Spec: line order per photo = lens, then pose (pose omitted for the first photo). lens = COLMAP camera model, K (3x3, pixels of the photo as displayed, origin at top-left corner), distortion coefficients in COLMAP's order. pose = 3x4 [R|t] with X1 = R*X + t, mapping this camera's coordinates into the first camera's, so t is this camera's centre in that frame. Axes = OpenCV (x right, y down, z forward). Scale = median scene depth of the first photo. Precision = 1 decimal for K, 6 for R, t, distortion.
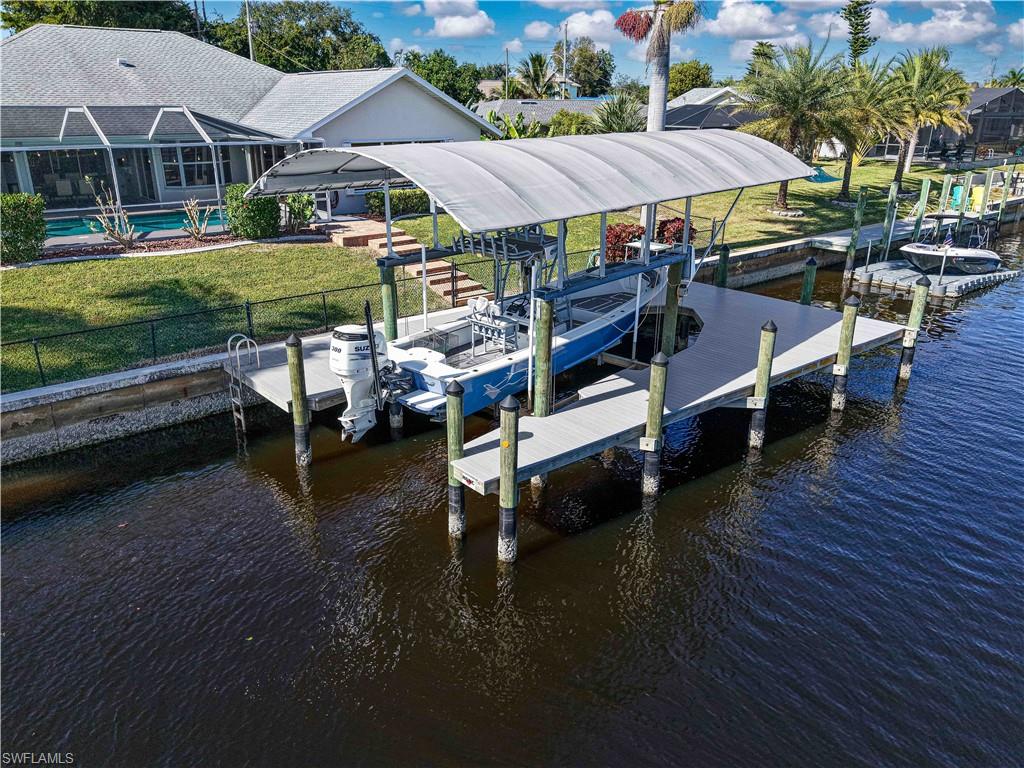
lens RADIAL K [[797.5, 0, 512.0], [0, 797.5, 384.0], [0, 0, 1]] dist [0.036352, -0.001639]
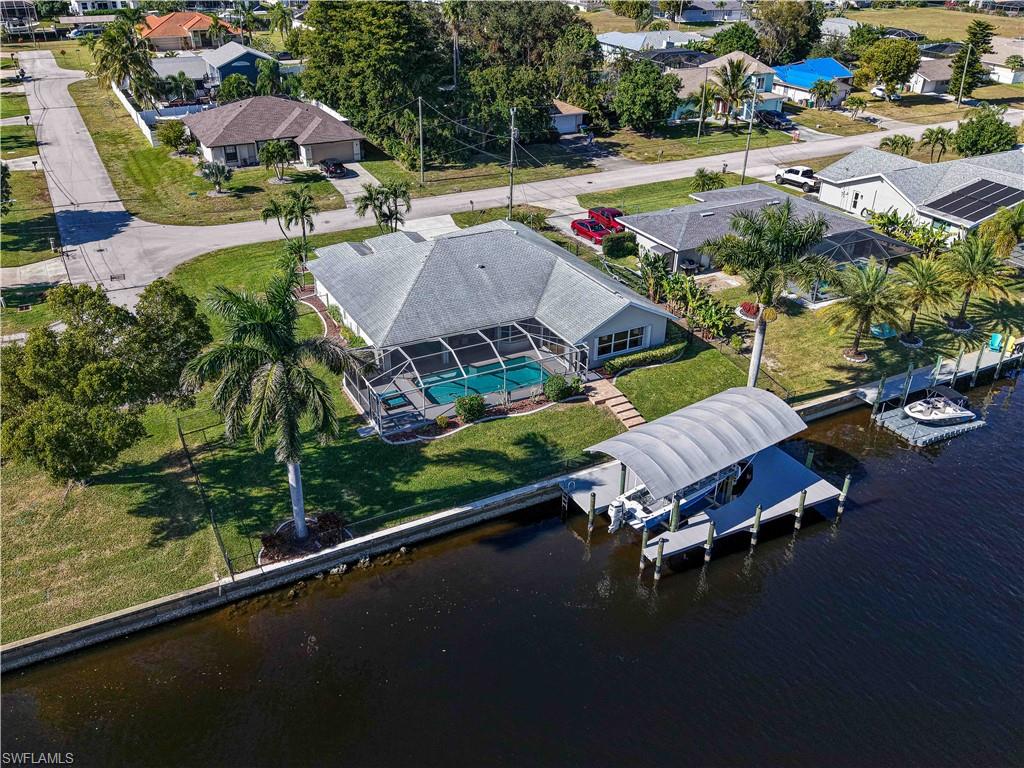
lens RADIAL K [[910.0, 0, 464.7], [0, 910.0, 384.9], [0, 0, 1]] dist [0.063989, -0.006809]
pose [[0.969110, 0.098189, -0.226238, 0.000913], [-0.061611, 0.984631, 0.163419, -0.933877], [0.238807, -0.144432, 0.960266, -2.234070]]
